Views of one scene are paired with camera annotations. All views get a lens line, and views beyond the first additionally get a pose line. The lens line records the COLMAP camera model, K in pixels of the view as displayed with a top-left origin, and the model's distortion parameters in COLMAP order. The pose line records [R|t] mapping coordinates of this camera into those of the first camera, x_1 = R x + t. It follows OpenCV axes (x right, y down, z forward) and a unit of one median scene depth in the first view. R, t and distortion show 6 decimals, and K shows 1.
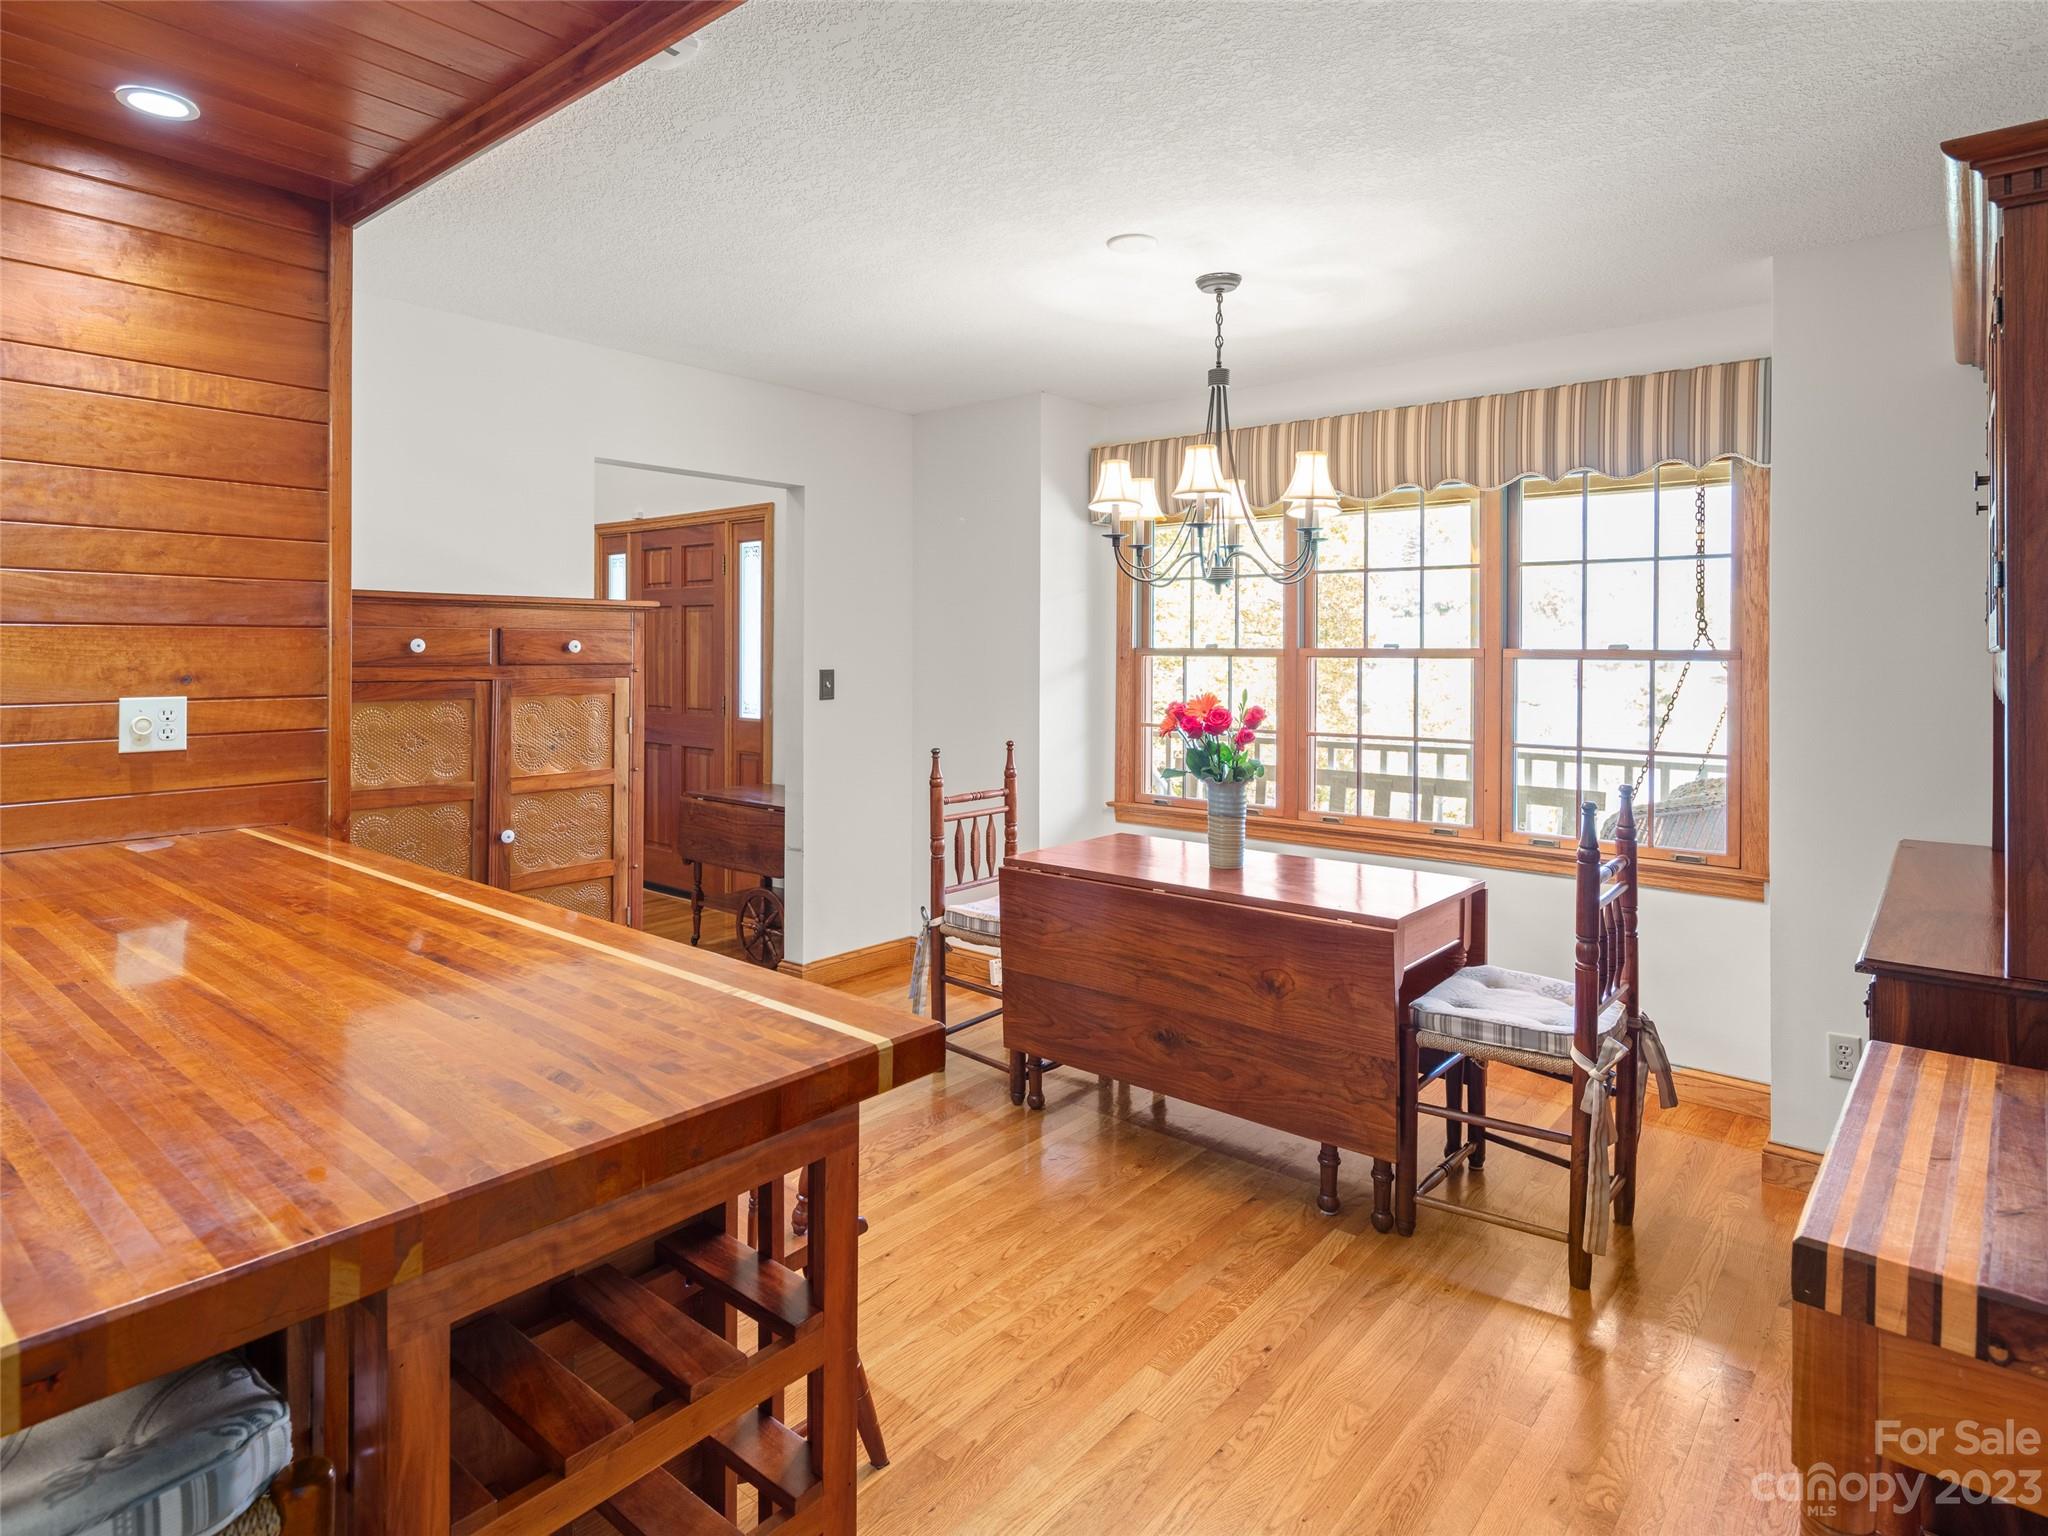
lens RADIAL K [[1107.4, 0, 1010.4], [0, 1107.4, 631.8], [0, 0, 1]] dist [0.001016, -0.001389]
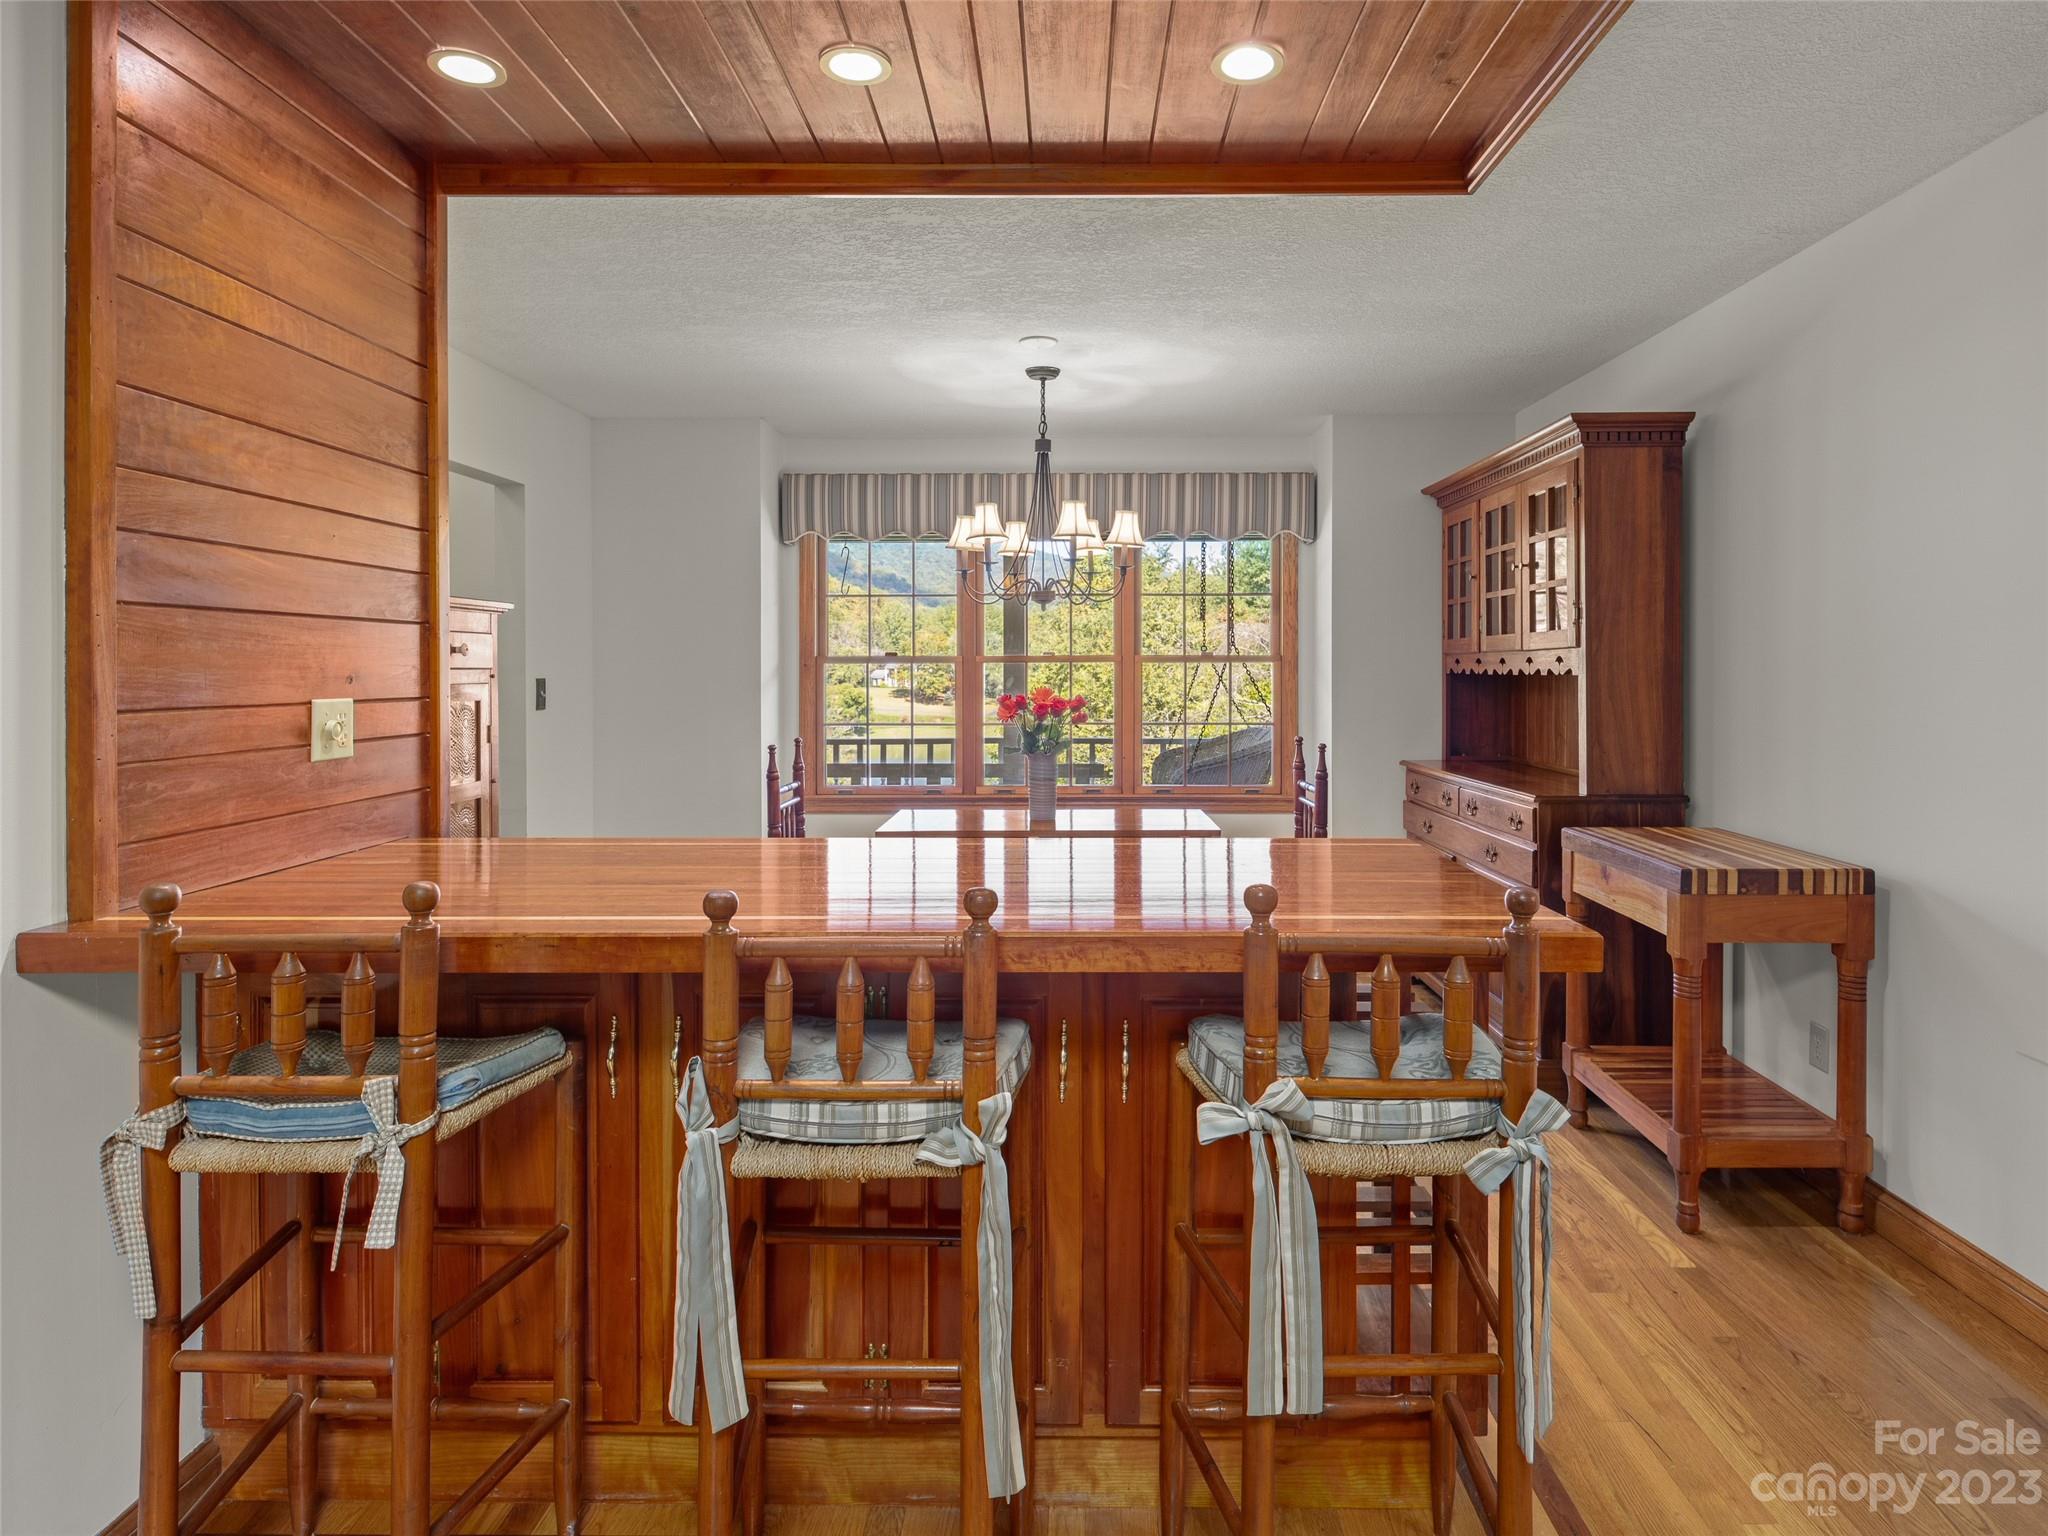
lens RADIAL K [[1137.4, 0, 1024.4], [0, 1137.4, 652.9], [0, 0, 1]] dist [-0.000047, -0.001988]
pose [[0.791495, 0.002354, 0.611172, -0.648574], [-0.004949, 0.999984, 0.002558, 0.011708], [-0.611156, -0.005049, 0.791494, -0.050435]]
